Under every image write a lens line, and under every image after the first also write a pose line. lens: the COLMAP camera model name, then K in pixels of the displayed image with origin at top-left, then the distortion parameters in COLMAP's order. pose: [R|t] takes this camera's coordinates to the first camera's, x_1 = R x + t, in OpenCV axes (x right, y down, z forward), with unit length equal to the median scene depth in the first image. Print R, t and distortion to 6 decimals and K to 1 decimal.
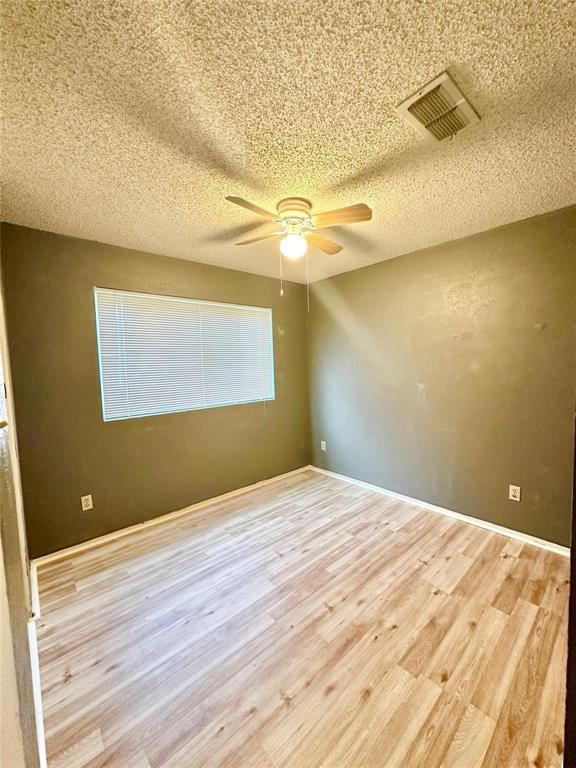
lens RADIAL K [[306.1, 0, 289.2], [0, 306.1, 382.9], [0, 0, 1]] dist [0.000148, 0.000460]
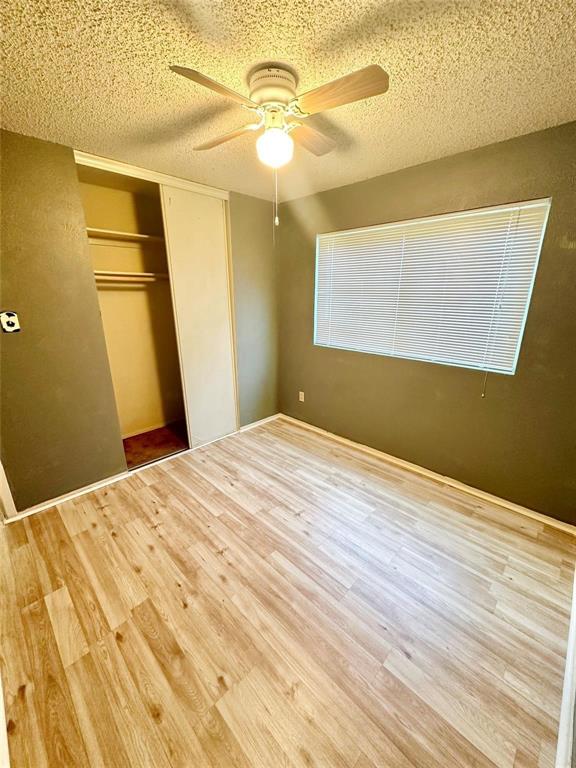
lens RADIAL K [[306.1, 0, 287.2], [0, 306.1, 379.7], [0, 0, 1]] dist [0.000148, 0.000460]
pose [[0.068800, 0.304106, -0.950150, 0.870804], [-0.067917, 0.951625, 0.299661, -0.148790], [0.995316, 0.043915, 0.086126, 0.989375]]
